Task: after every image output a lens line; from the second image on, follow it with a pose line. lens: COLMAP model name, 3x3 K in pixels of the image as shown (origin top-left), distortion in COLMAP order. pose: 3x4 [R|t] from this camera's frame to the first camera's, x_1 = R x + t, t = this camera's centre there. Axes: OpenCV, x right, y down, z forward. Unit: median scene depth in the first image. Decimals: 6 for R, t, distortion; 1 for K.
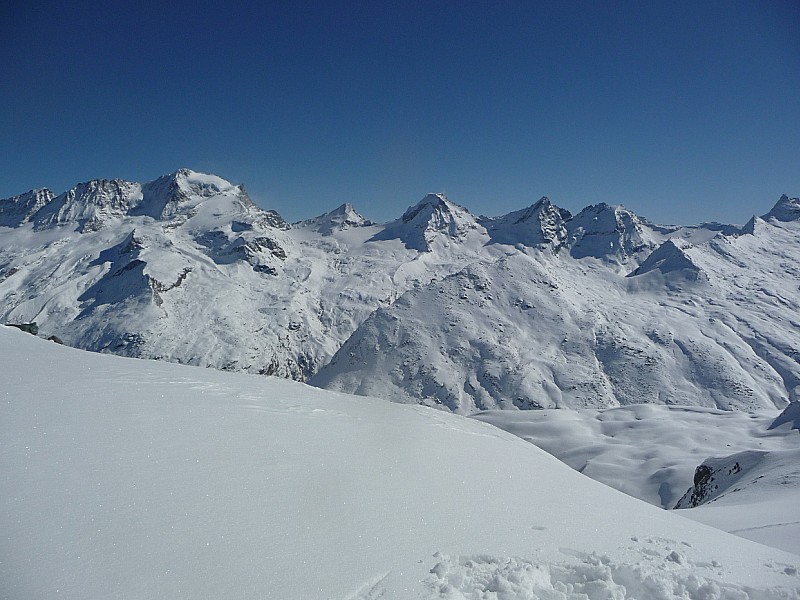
lens RADIAL K [[667.8, 0, 400.0], [0, 667.8, 300.9], [0, 0, 1]] dist [-0.027592, 0.018975]
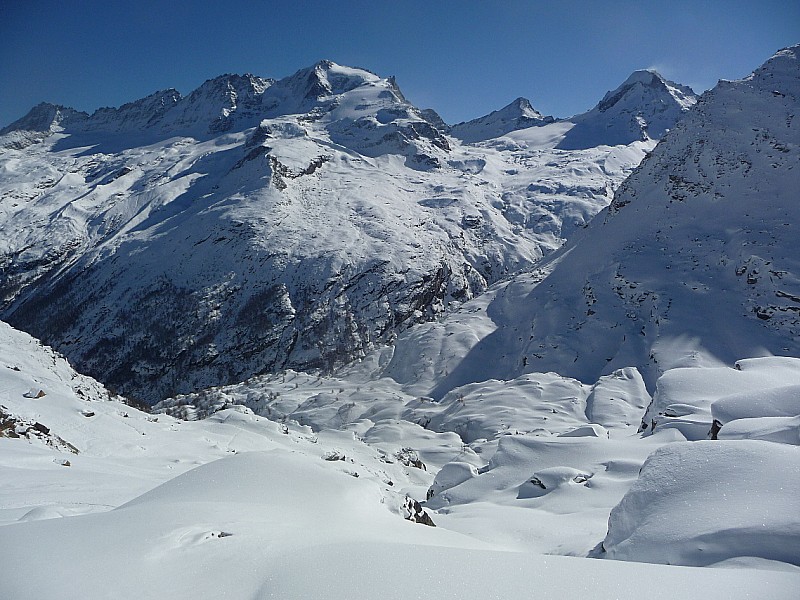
lens RADIAL K [[667.8, 0, 394.6], [0, 667.8, 300.2], [0, 0, 1]] dist [-0.027592, 0.018975]
pose [[0.974192, 0.017765, -0.225023, -0.073739], [-0.001613, 0.997421, 0.071760, 0.064022], [0.225717, -0.069545, 0.971707, 0.294673]]
